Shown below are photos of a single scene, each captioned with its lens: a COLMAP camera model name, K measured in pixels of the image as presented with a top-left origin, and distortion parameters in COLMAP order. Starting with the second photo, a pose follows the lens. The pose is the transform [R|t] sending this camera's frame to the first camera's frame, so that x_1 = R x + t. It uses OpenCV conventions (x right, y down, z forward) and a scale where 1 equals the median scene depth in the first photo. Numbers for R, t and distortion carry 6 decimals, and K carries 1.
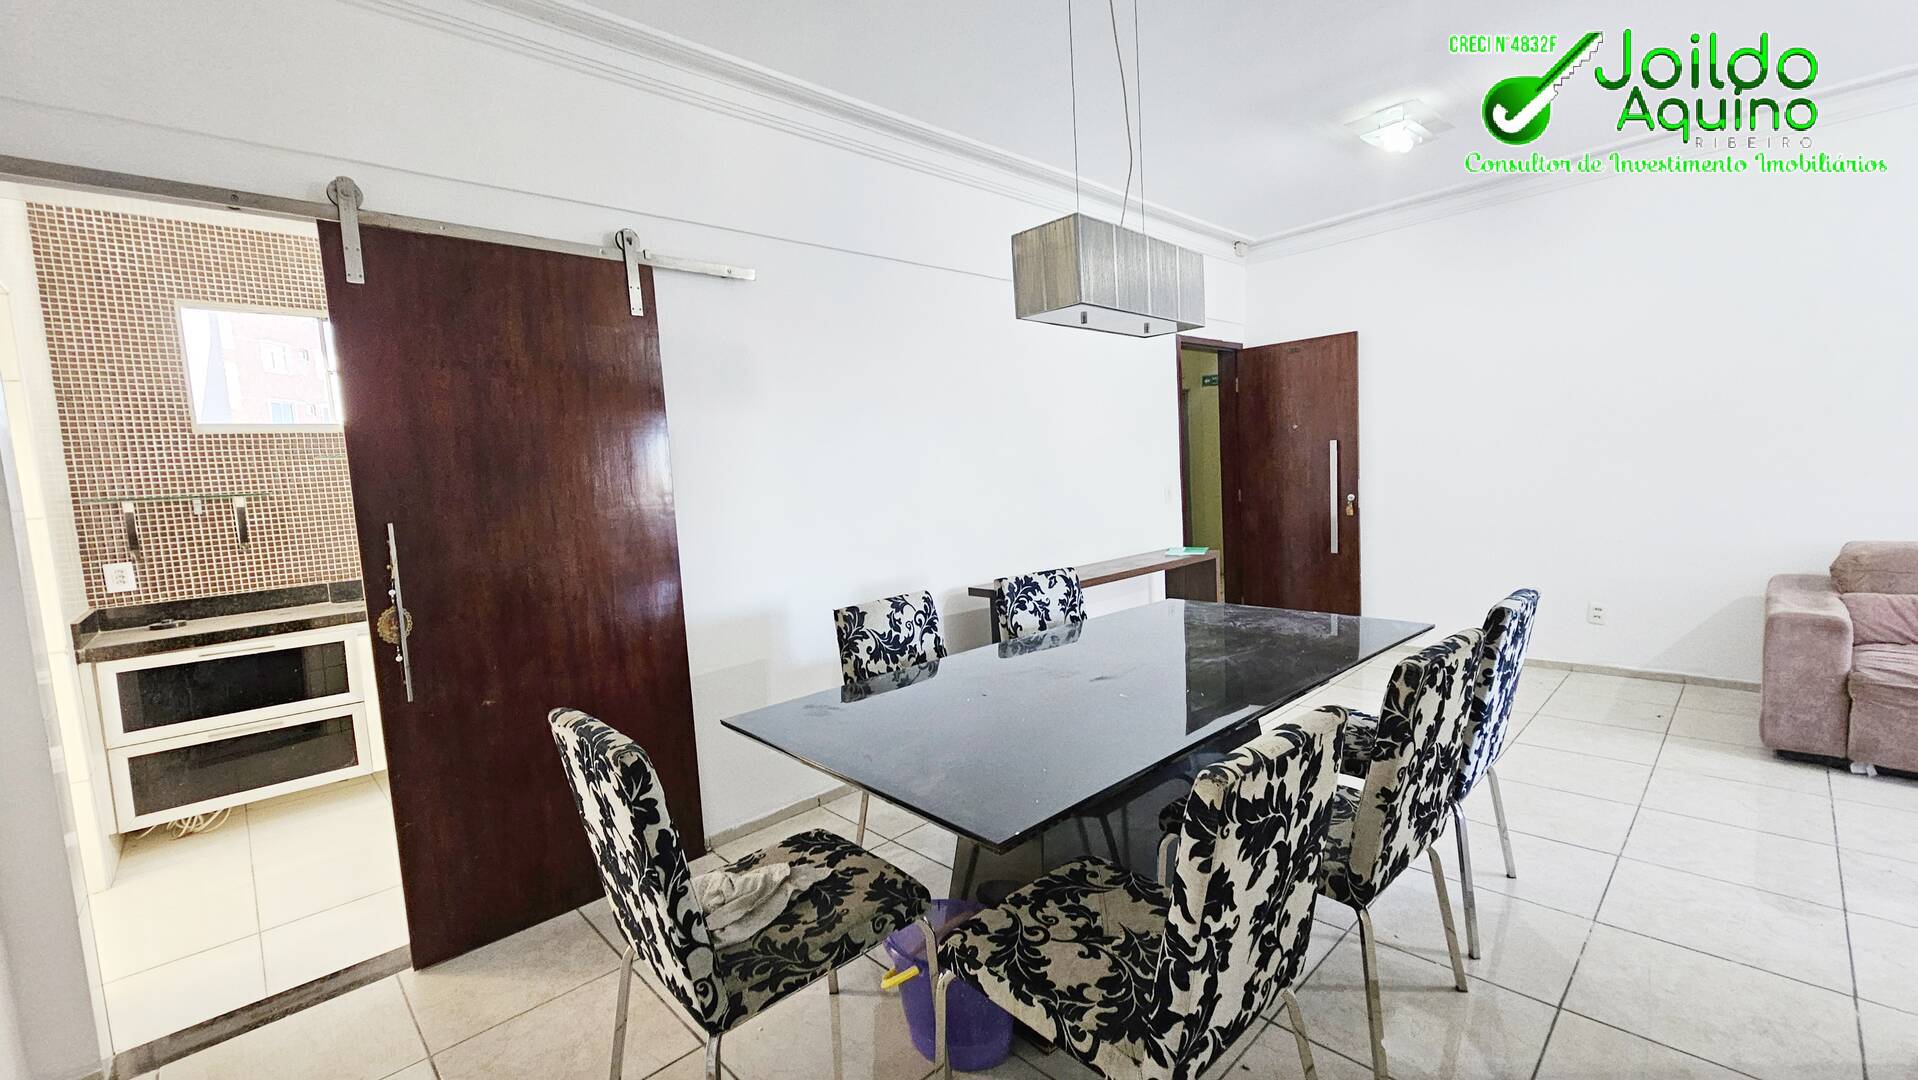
lens RADIAL K [[788.5, 0, 959.5], [0, 788.5, 544.7], [0, 0, 1]] dist [-0.001765, 0.000472]
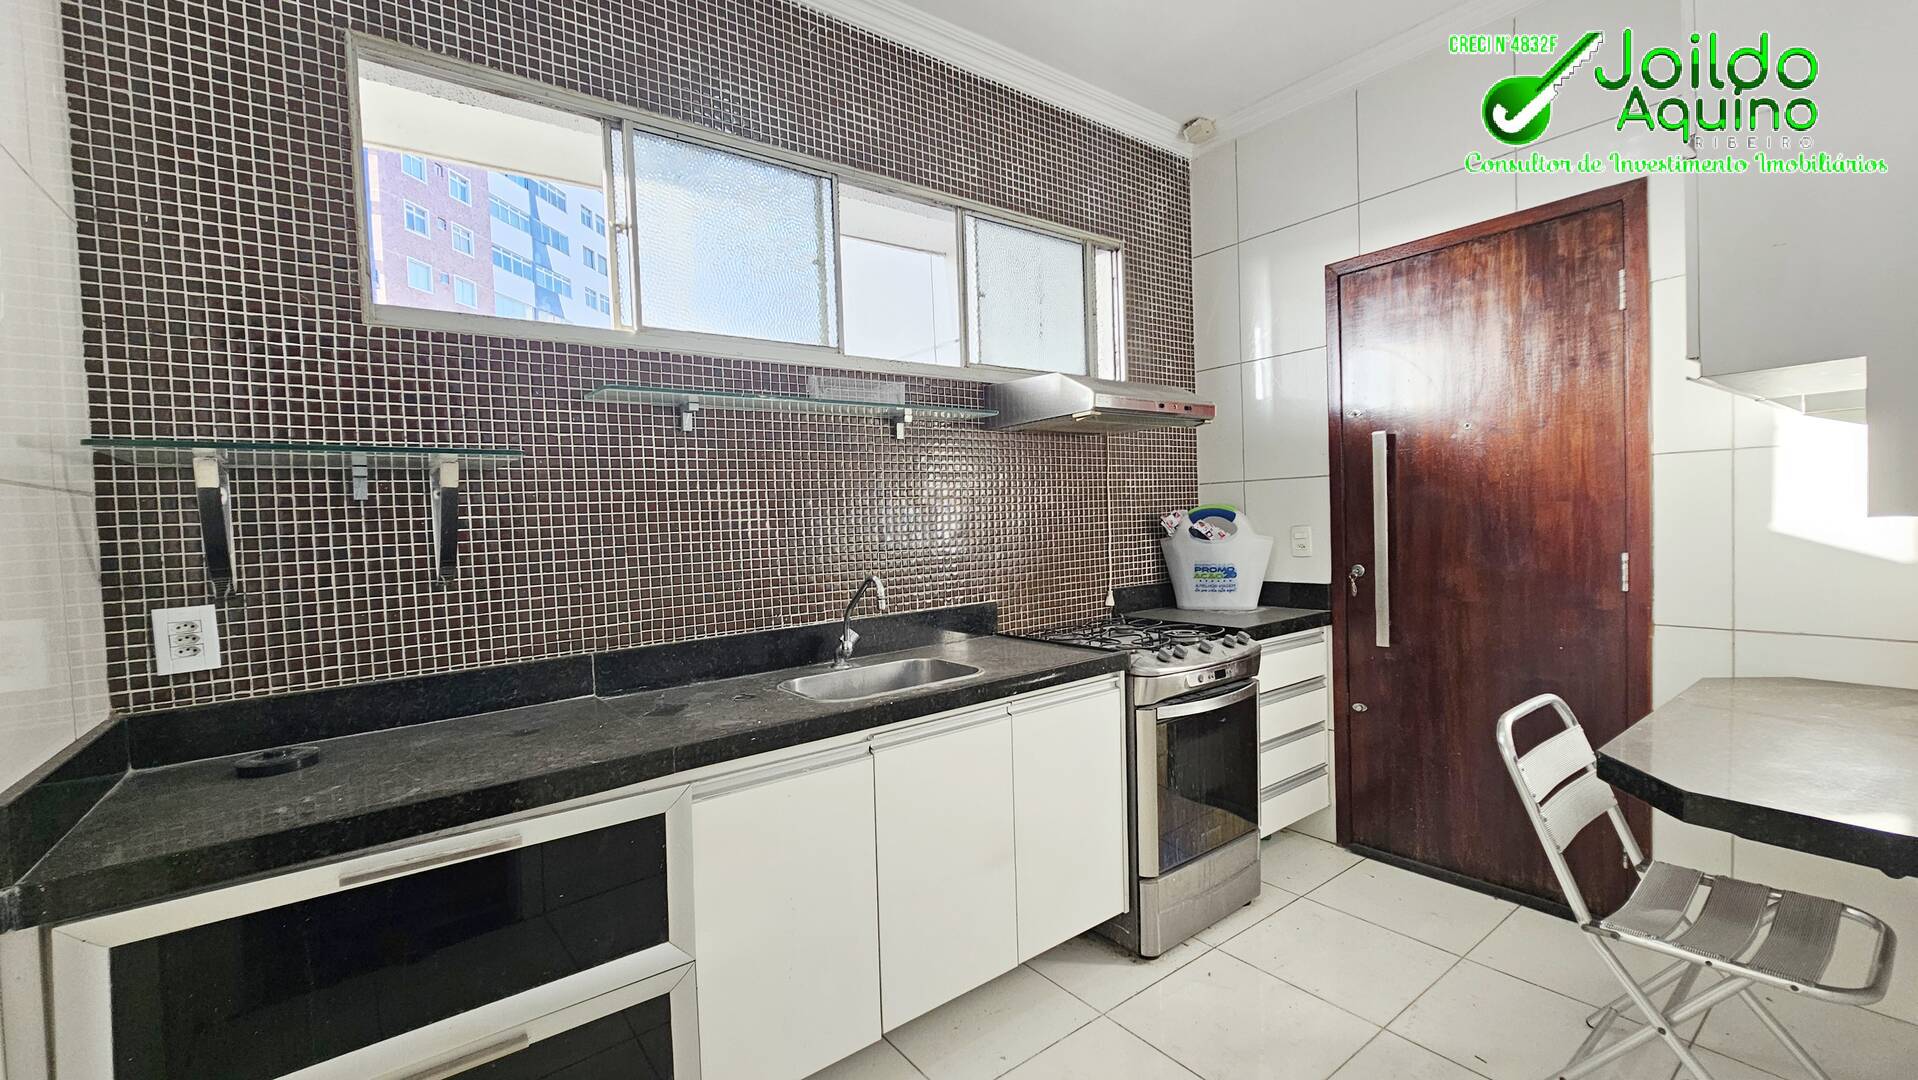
lens RADIAL K [[788.5, 0, 955.8], [0, 788.5, 542.6], [0, 0, 1]] dist [-0.001765, 0.000472]
pose [[0.993372, 0.030186, -0.110911, -0.581512], [-0.035427, 0.998332, -0.045594, -0.006326], [0.109349, 0.049221, 0.992784, 0.594791]]
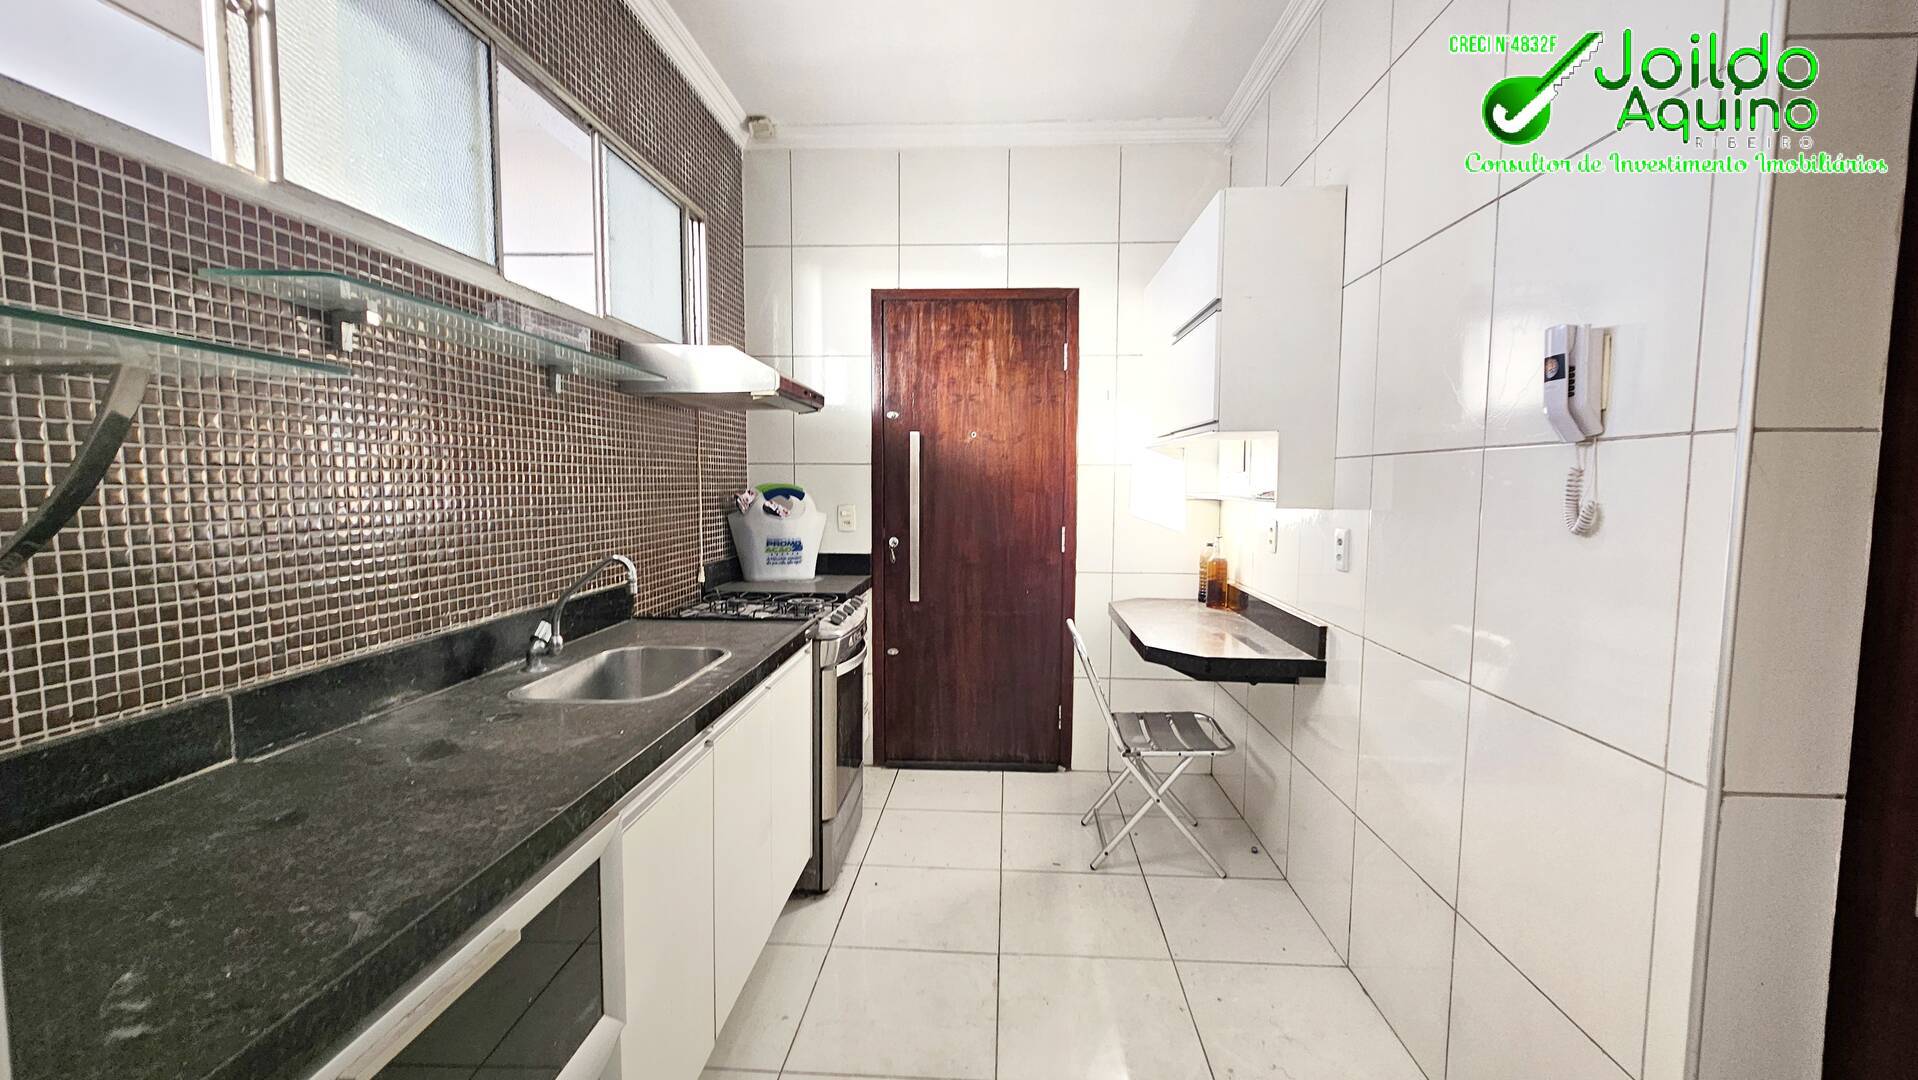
lens RADIAL K [[788.5, 0, 969.0], [0, 788.5, 542.1], [0, 0, 1]] dist [-0.001765, 0.000472]
pose [[0.726001, 0.015976, 0.687508, -0.884568], [0.006563, 0.999524, -0.030157, 0.001624], [-0.687662, 0.026406, 0.725550, 0.648012]]
